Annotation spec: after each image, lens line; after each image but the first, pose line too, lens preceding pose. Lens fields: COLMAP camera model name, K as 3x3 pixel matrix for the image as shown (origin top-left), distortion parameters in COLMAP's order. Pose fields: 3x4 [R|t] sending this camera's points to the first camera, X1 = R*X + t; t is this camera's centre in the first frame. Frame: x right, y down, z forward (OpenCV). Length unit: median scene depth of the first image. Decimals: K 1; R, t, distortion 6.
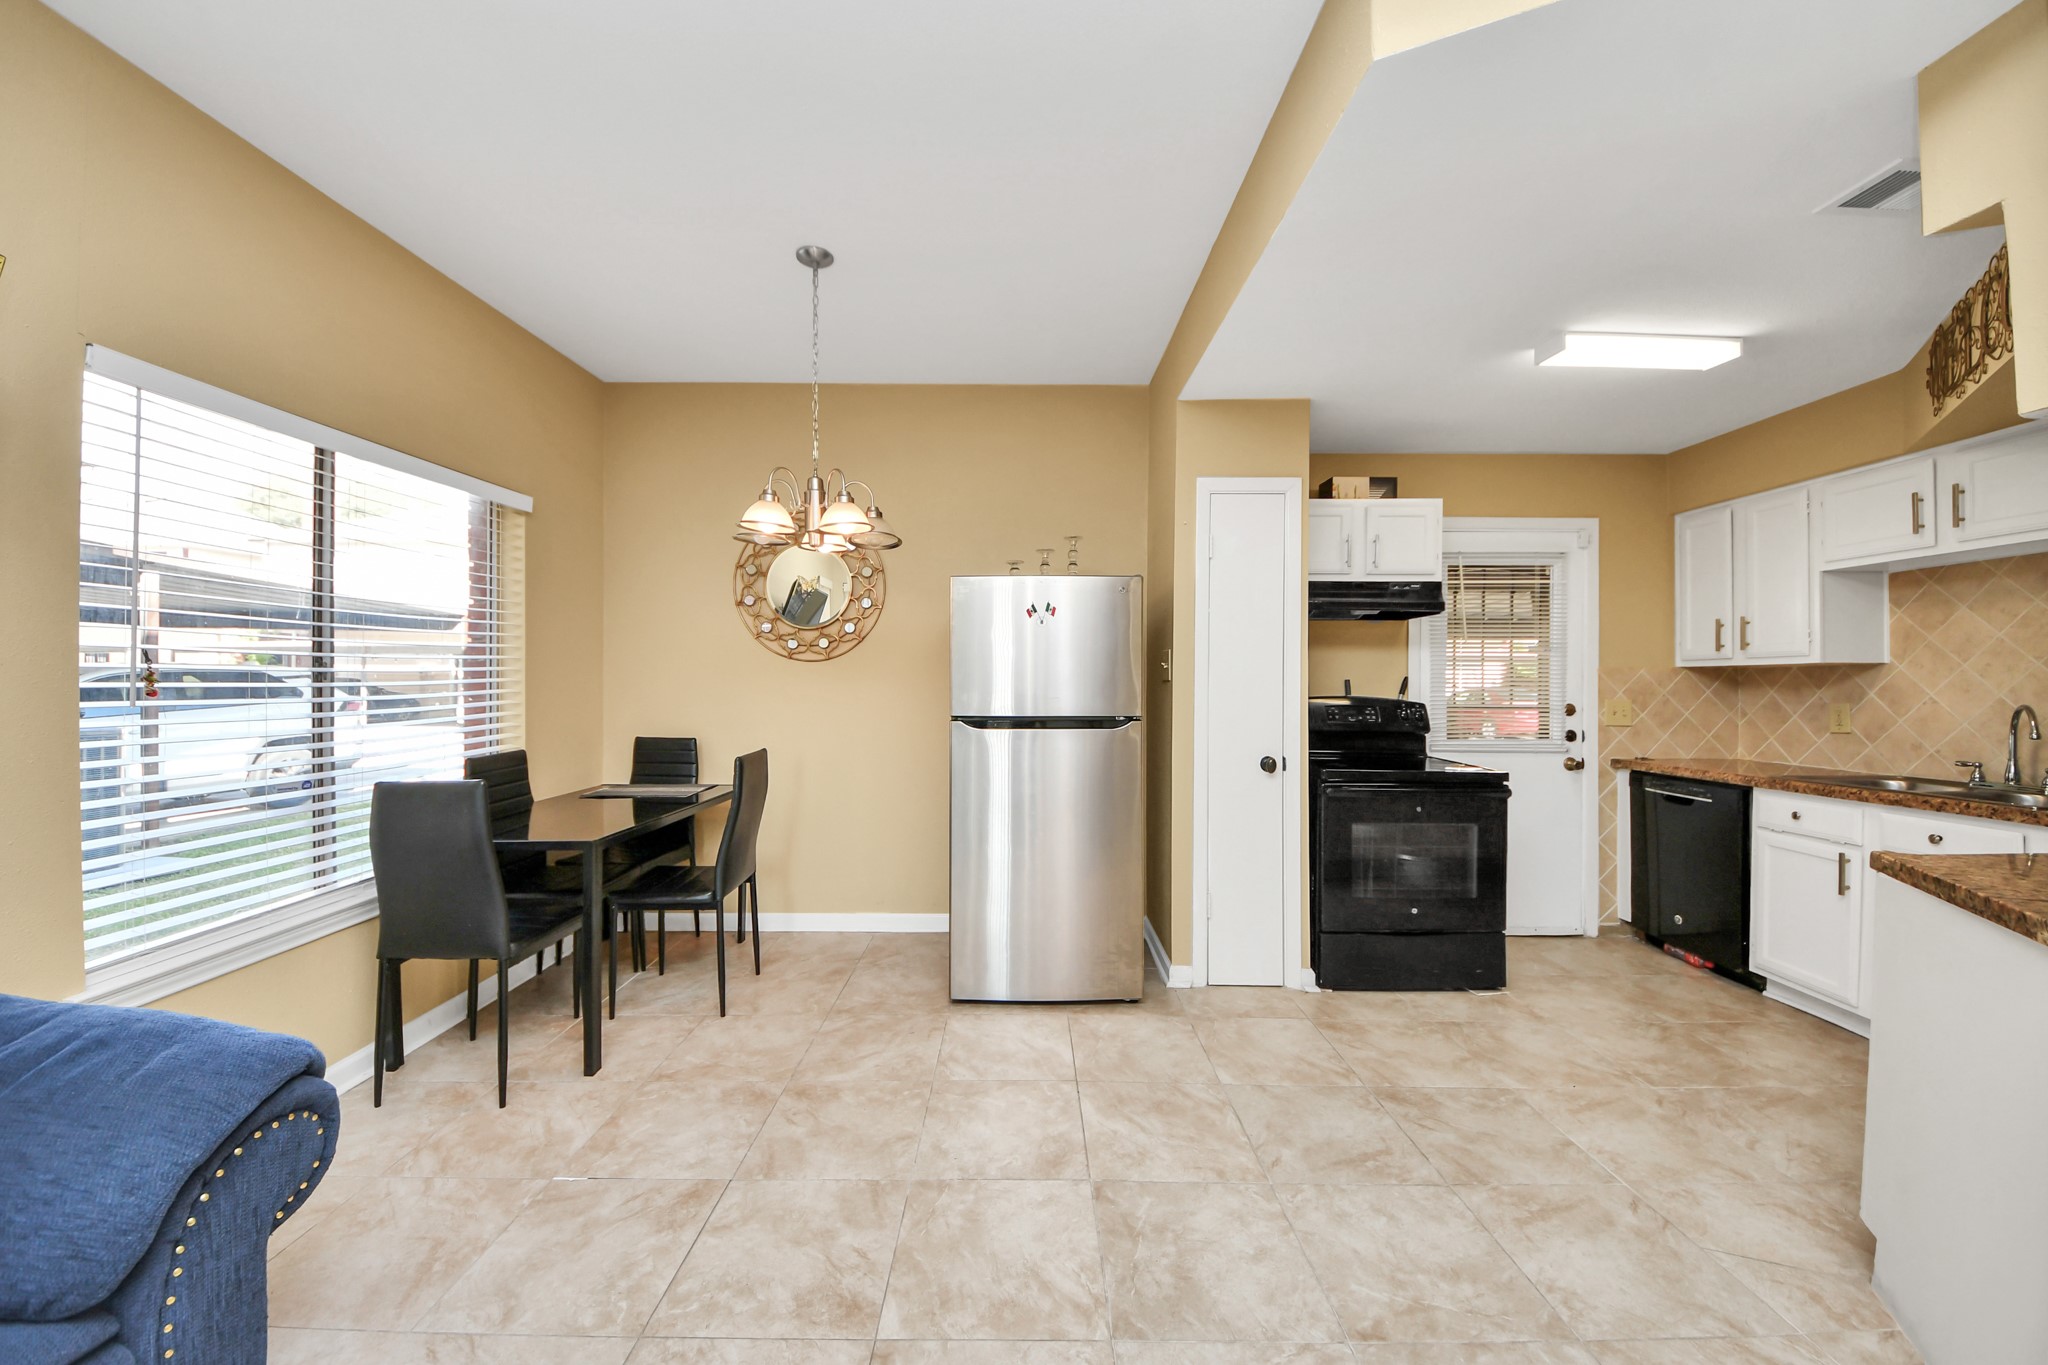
lens RADIAL K [[762.0, 0, 1076.2], [0, 762.0, 674.5], [0, 0, 1]] dist [0.001190, 0.000000]
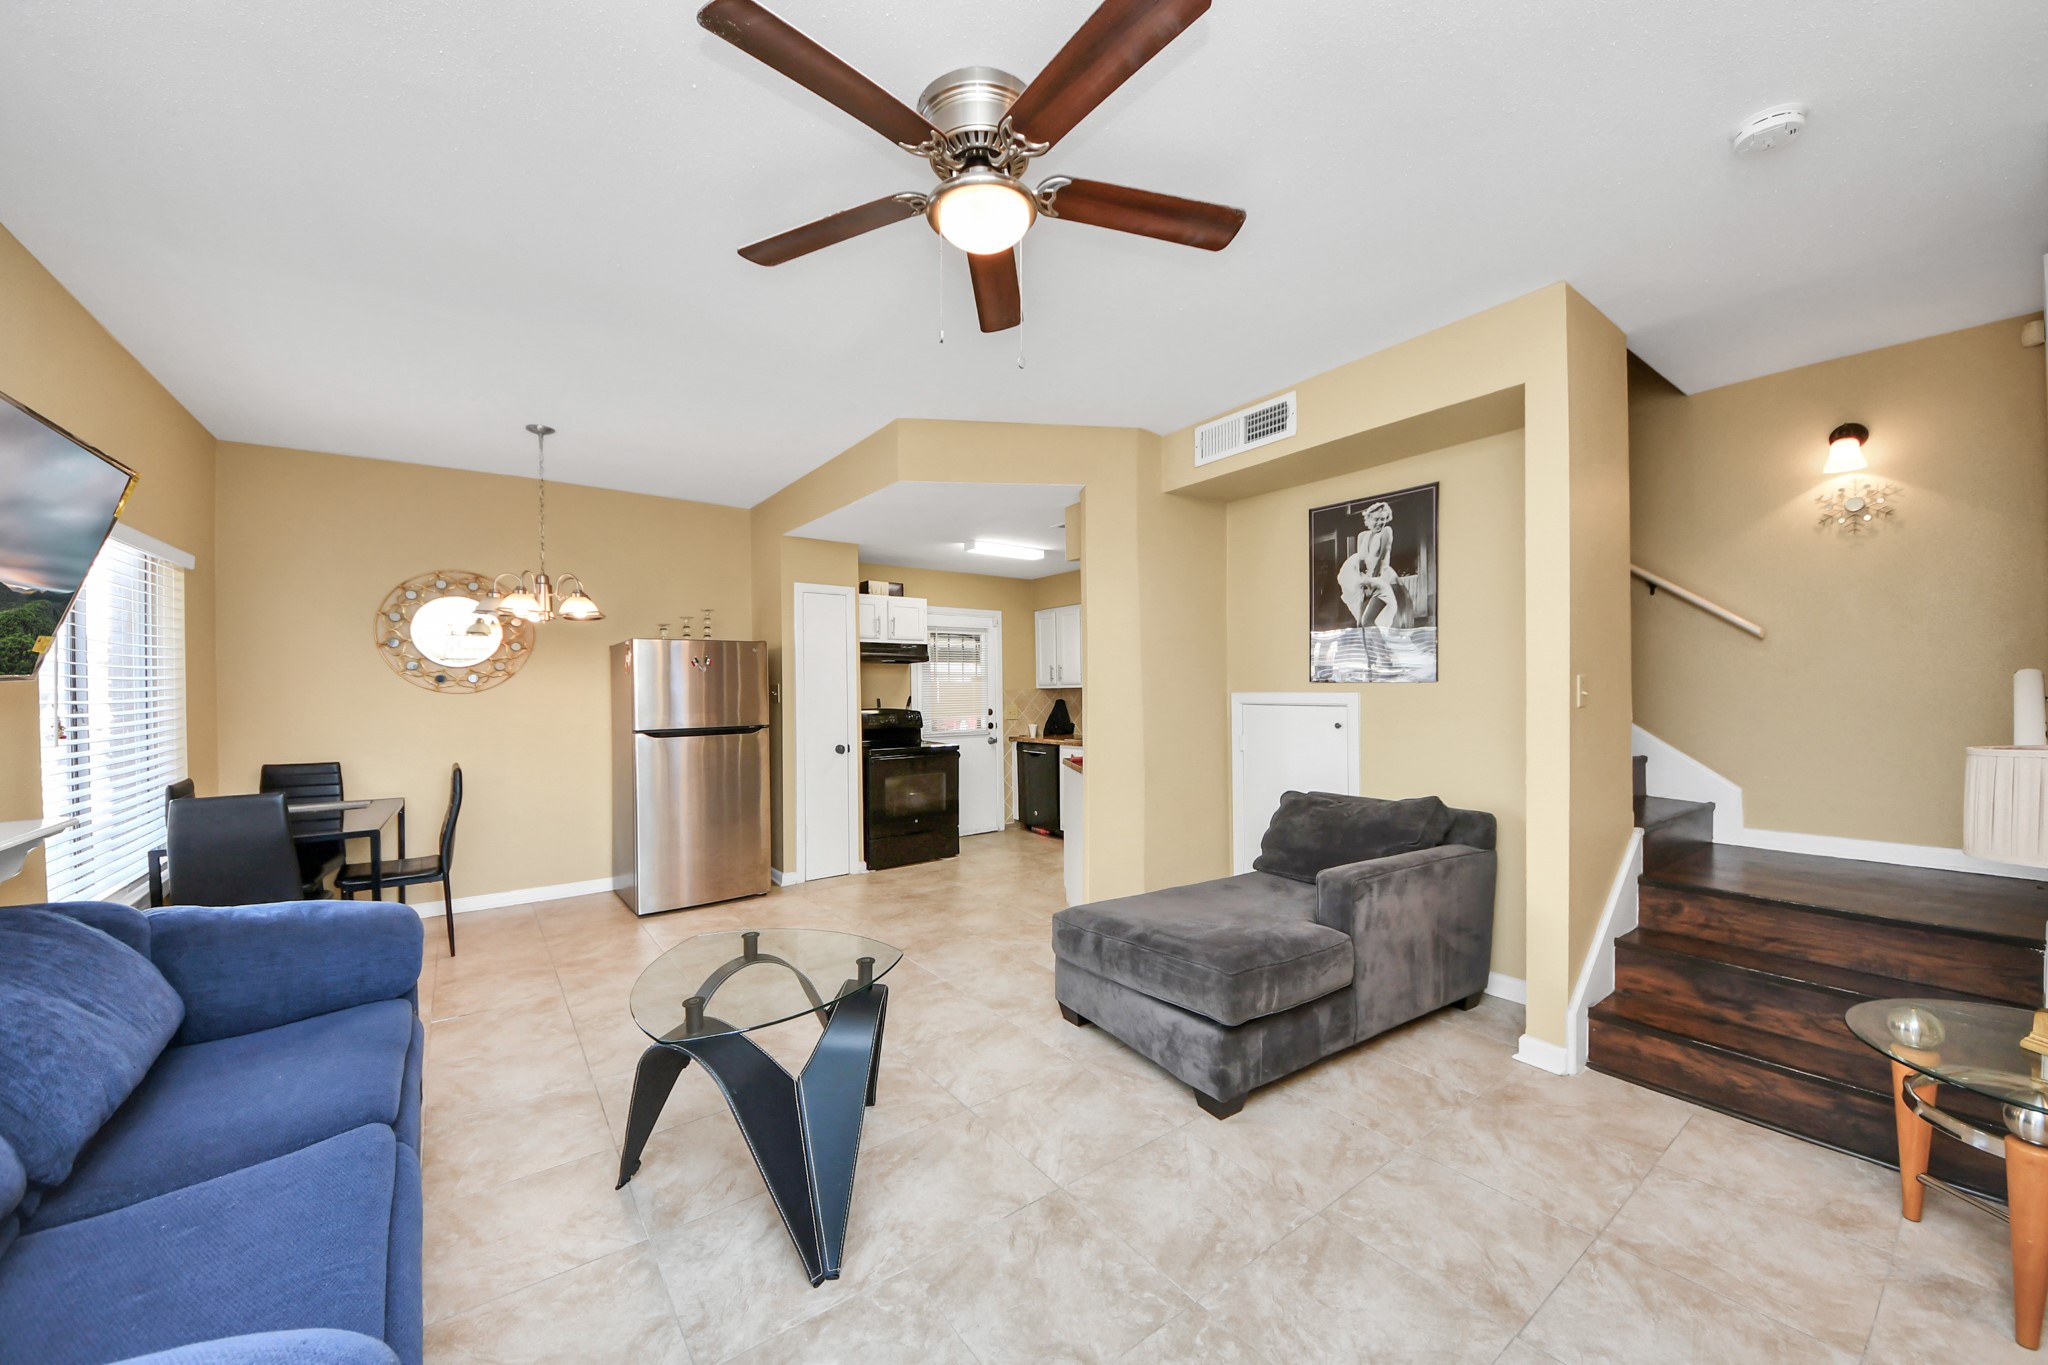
lens RADIAL K [[725.7, 0, 1017.1], [0, 725.7, 689.0], [0, 0, 1]] dist [0.029519, -0.019133]
pose [[0.845868, -0.016404, 0.533139, -0.277880], [0.013284, 0.999865, 0.009687, -0.029986], [-0.533226, -0.001112, 0.845972, -0.607357]]
